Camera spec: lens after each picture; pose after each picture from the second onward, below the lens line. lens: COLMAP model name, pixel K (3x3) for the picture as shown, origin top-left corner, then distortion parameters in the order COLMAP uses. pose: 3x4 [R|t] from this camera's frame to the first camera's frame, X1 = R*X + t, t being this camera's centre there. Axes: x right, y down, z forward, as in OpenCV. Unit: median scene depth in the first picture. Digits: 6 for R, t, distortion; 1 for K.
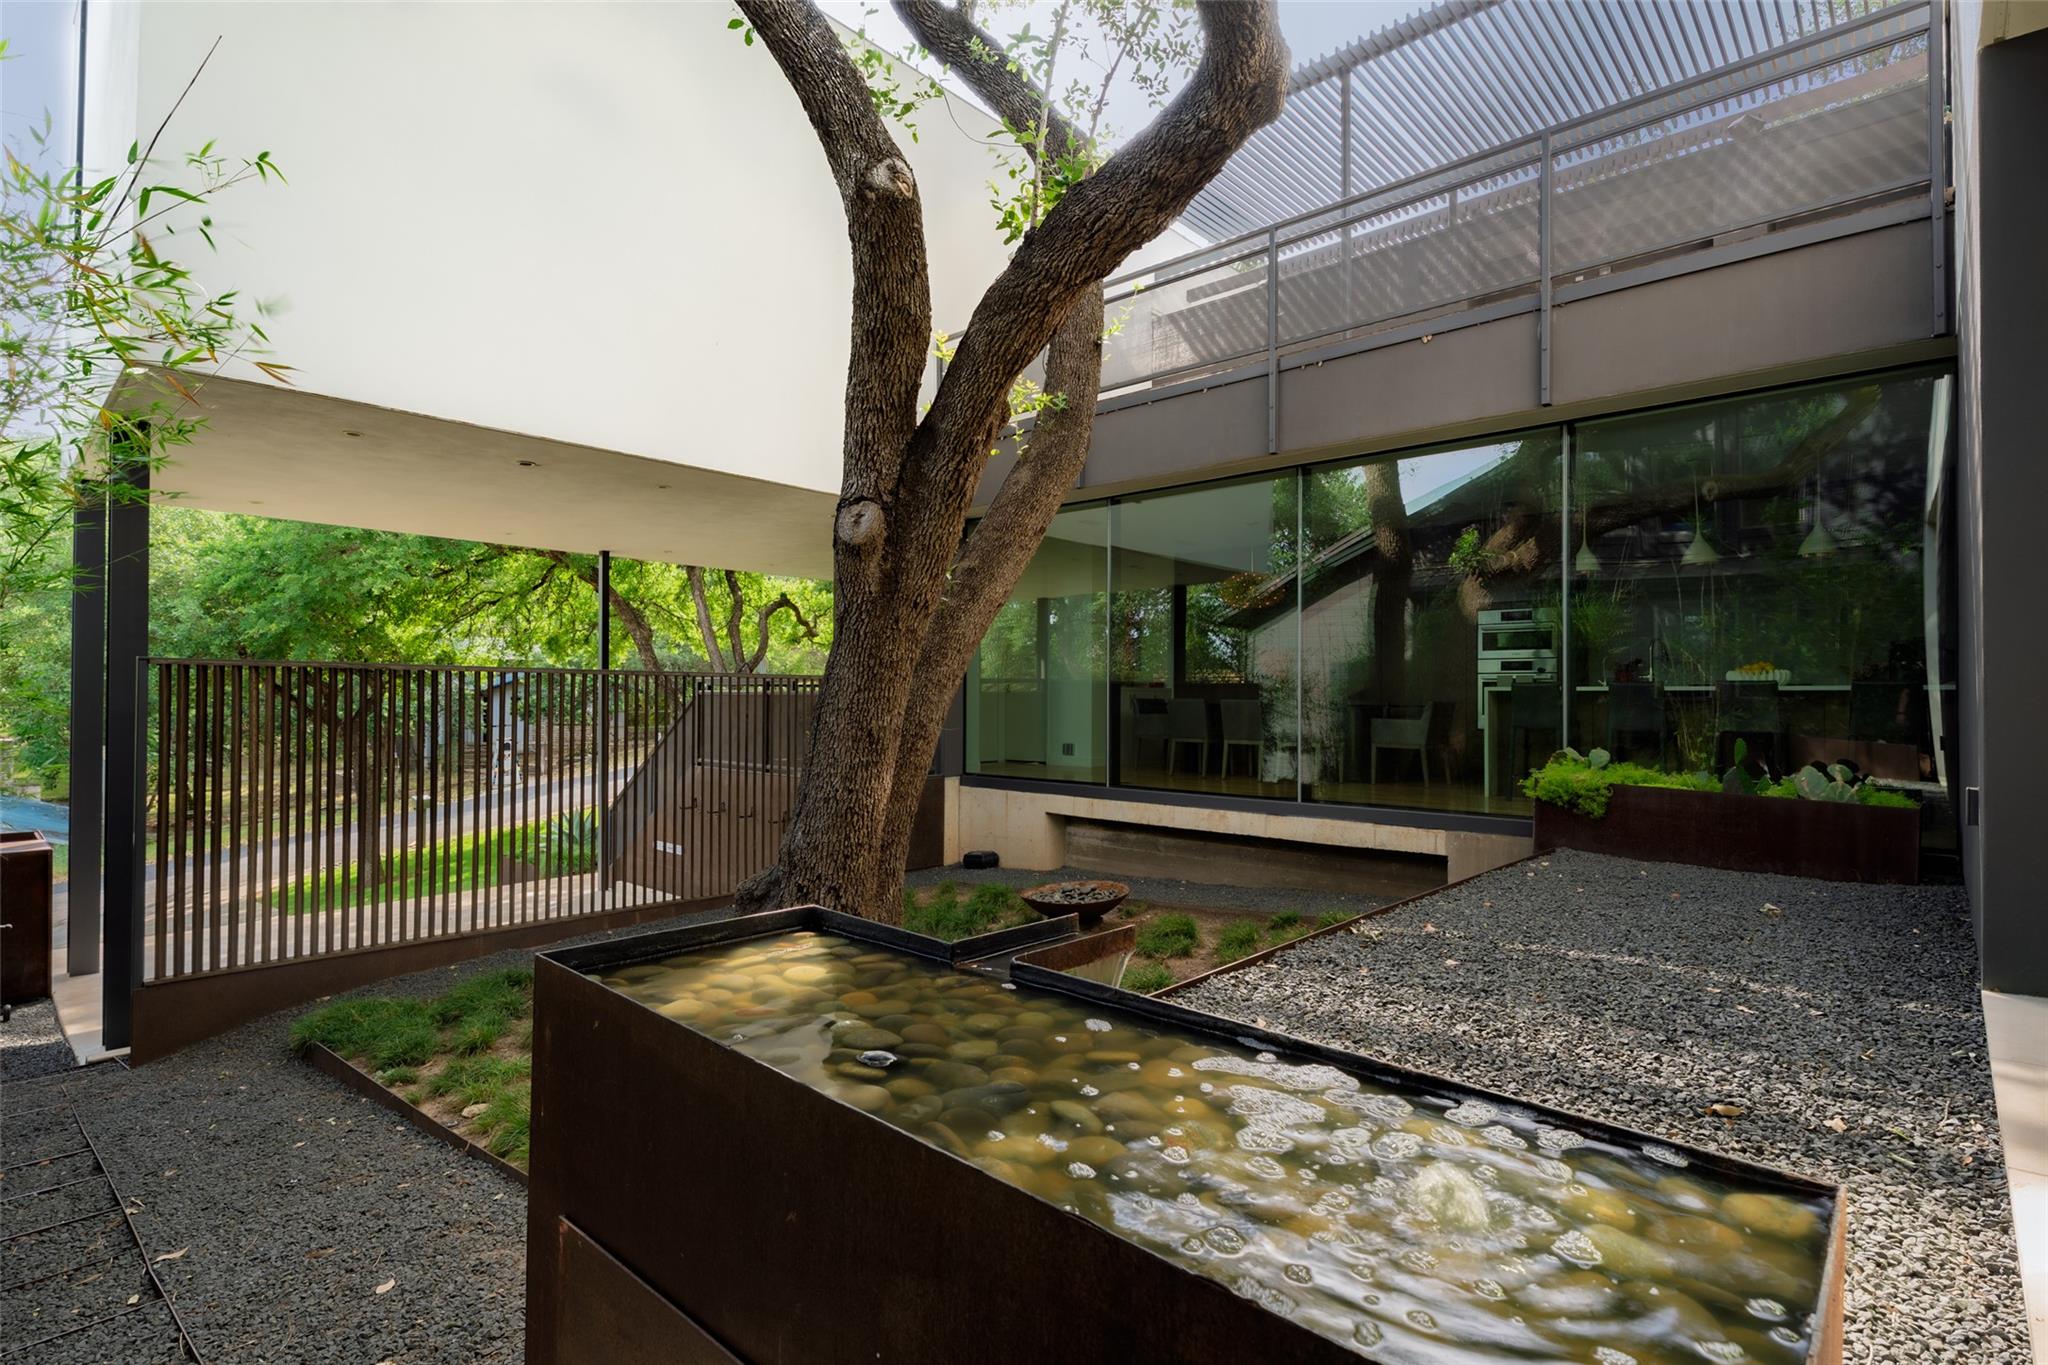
lens RADIAL K [[991.0, 0, 1025.5], [0, 991.0, 689.2], [0, 0, 1]] dist [-0.000460, -0.000008]
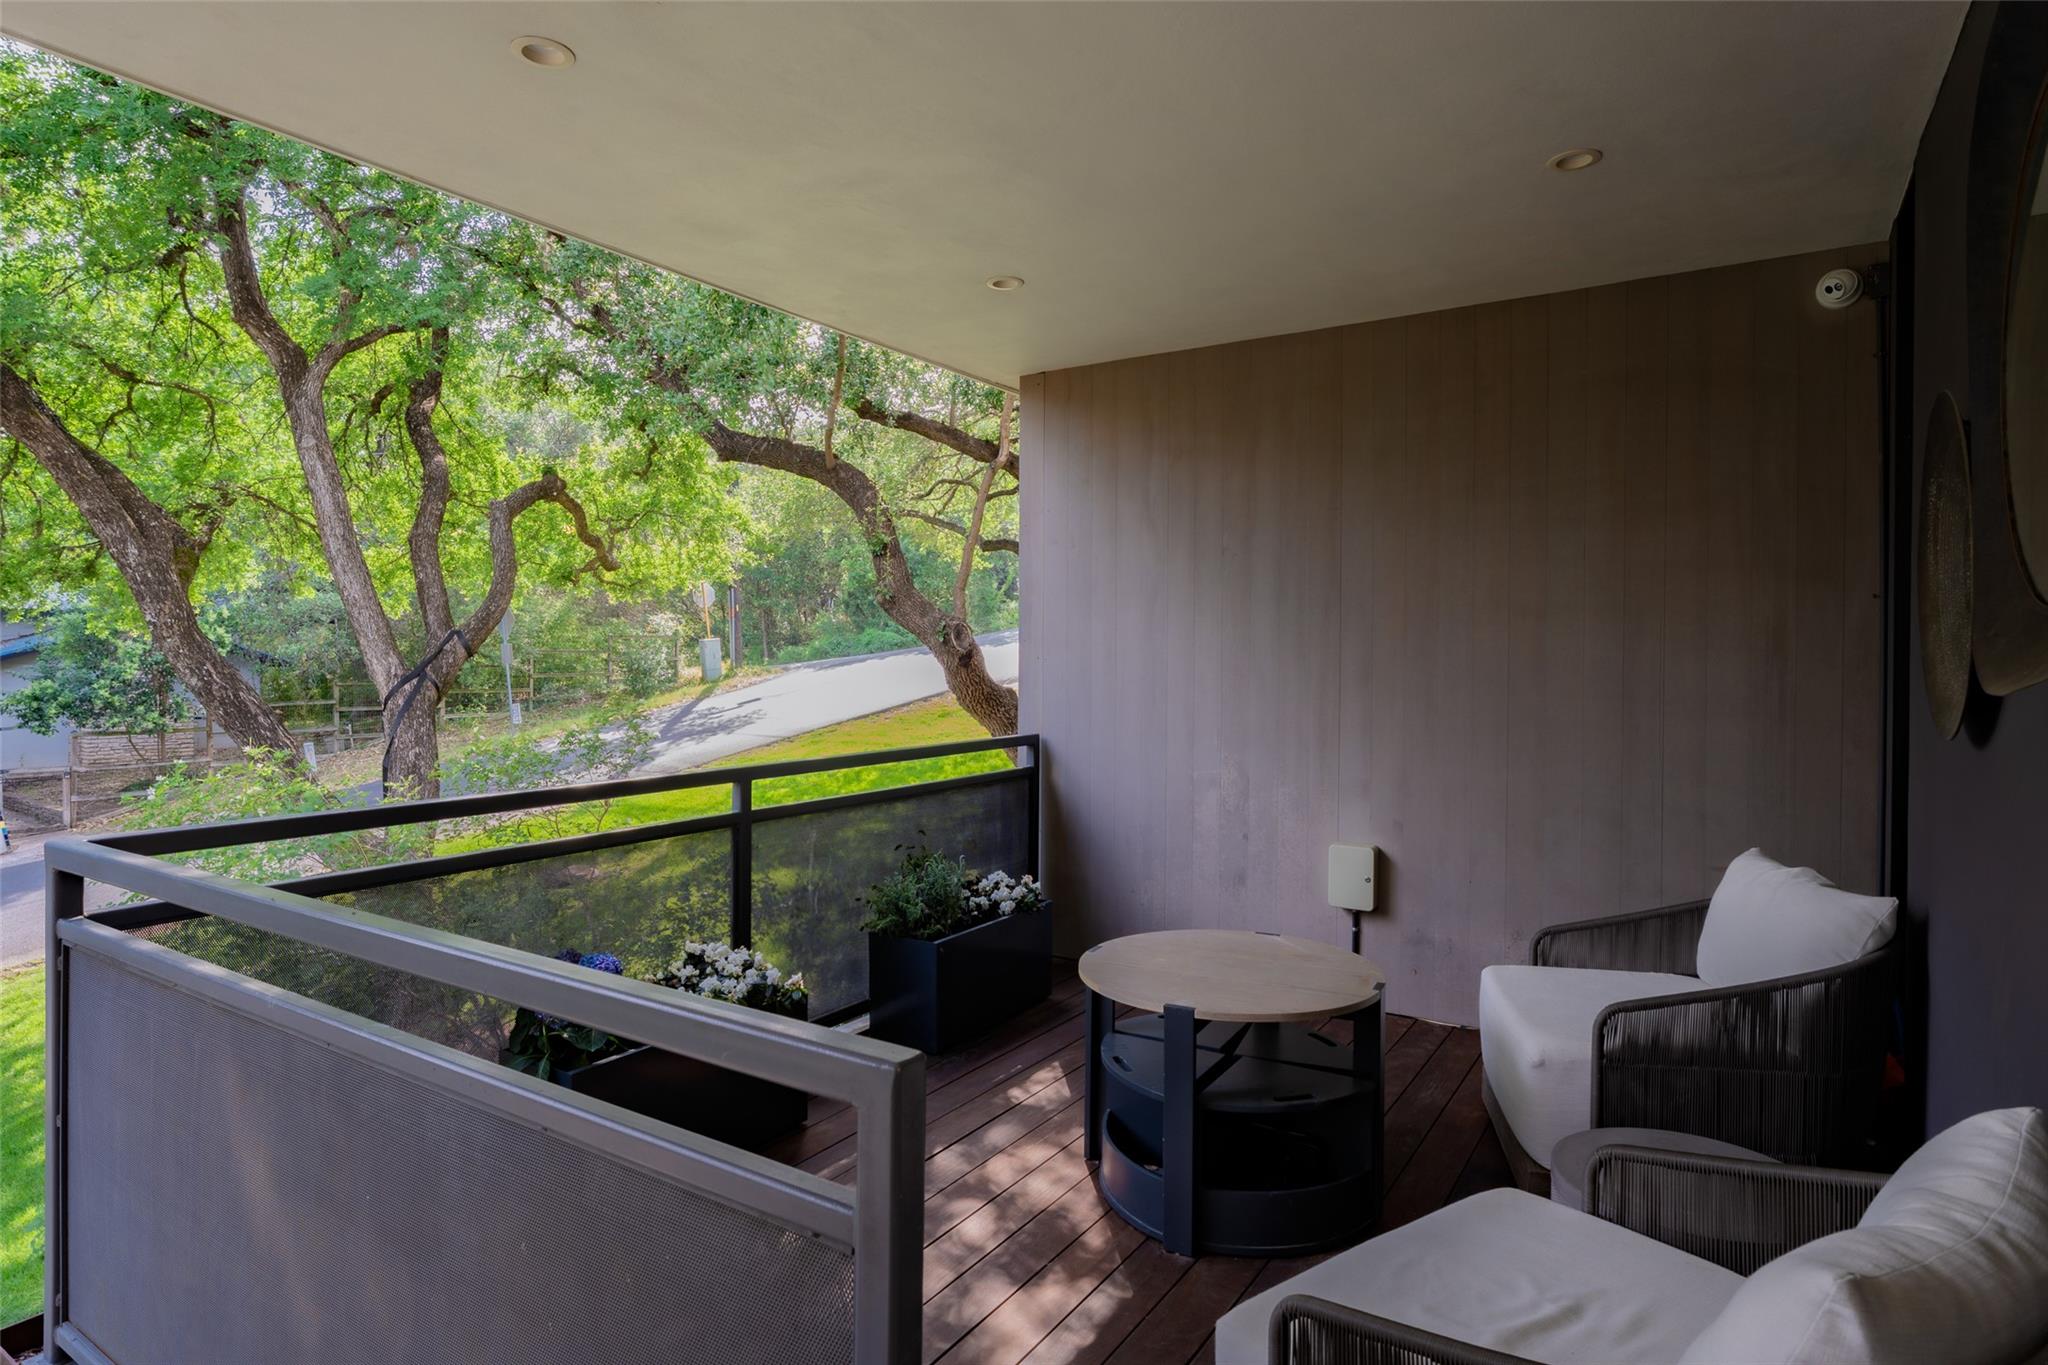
lens RADIAL K [[1121.9, 0, 1025.0], [0, 1121.9, 668.0], [0, 0, 1]] dist [0.002467, 0.000227]
pose [[0.983745, -0.007344, 0.179423, -0.116569], [0.002917, 0.999685, 0.024927, -0.018035], [-0.179550, -0.023998, 0.983456, 0.432449]]
